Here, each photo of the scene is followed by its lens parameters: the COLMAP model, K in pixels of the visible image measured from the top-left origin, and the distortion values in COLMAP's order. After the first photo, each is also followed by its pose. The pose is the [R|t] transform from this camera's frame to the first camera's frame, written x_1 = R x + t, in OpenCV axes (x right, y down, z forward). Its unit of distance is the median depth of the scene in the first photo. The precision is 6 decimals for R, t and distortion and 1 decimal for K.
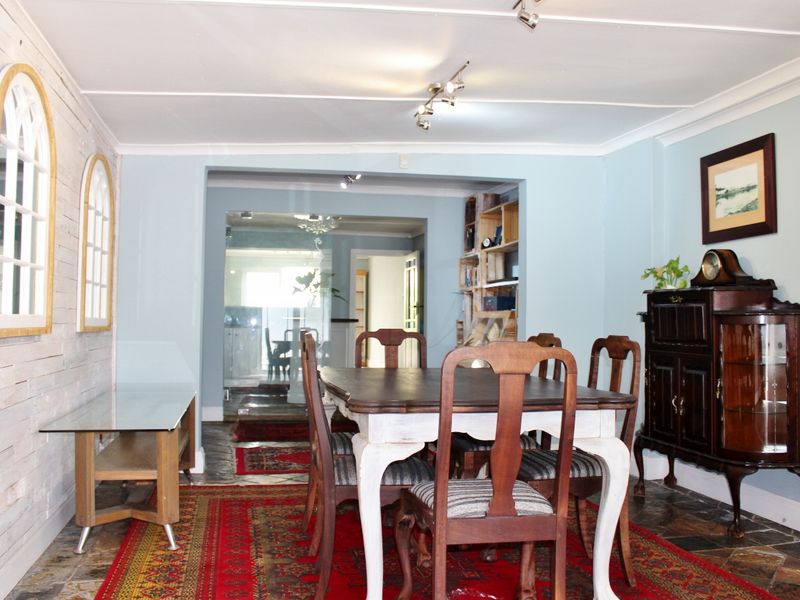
lens RADIAL K [[796.6, 0, 400.0], [0, 796.6, 300.0], [0, 0, 1]] dist [-0.203225, 0.311098]
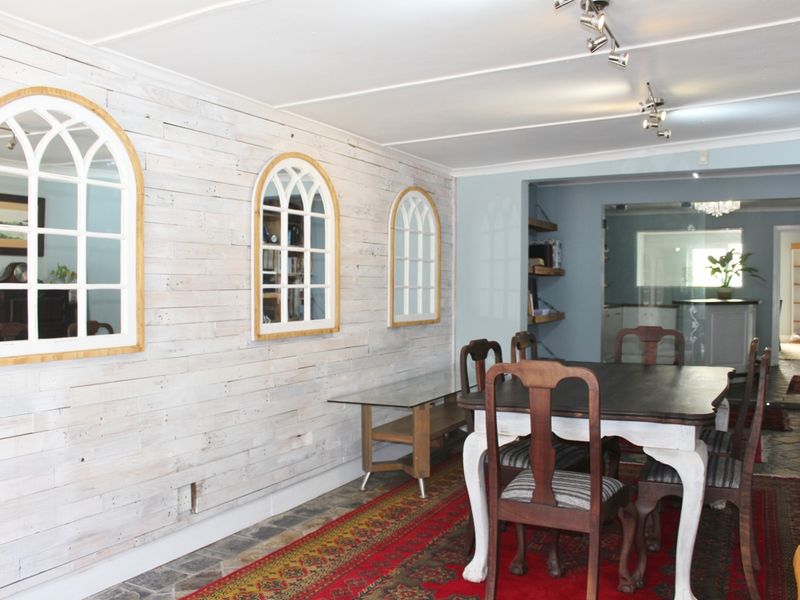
lens RADIAL K [[796.6, 0, 400.0], [0, 796.6, 300.0], [0, 0, 1]] dist [-0.203225, 0.311098]
pose [[0.775013, 0.005222, -0.631924, 0.525987], [0.024589, 0.998959, 0.038411, -0.064417], [0.631467, -0.045307, 0.774078, -0.037052]]
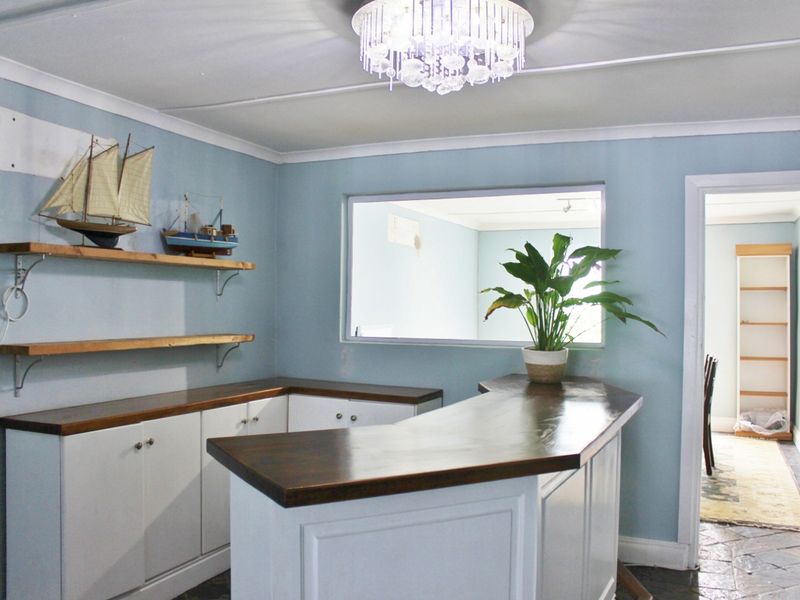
lens RADIAL K [[796.6, 0, 400.0], [0, 796.6, 300.0], [0, 0, 1]] dist [-0.203225, 0.311098]
pose [[0.810757, -0.001608, -0.585380, 0.097318], [0.015515, 0.999704, 0.018741, -0.055906], [0.585177, -0.024277, 0.810542, 1.950048]]
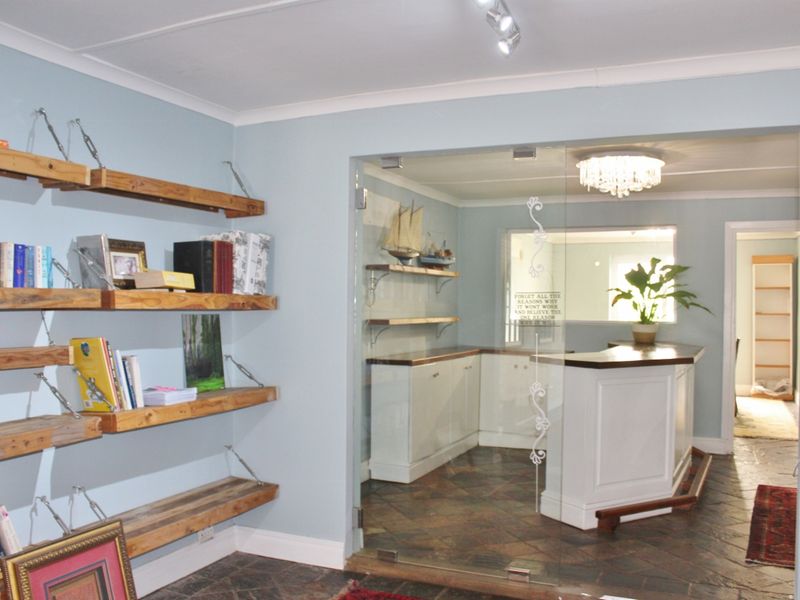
lens RADIAL K [[796.6, 0, 400.0], [0, 796.6, 300.0], [0, 0, 1]] dist [-0.203225, 0.311098]
pose [[0.803433, -0.001110, -0.595394, 0.245442], [0.016052, 0.999675, 0.019796, -0.066473], [0.595178, -0.025462, 0.803190, 1.201770]]
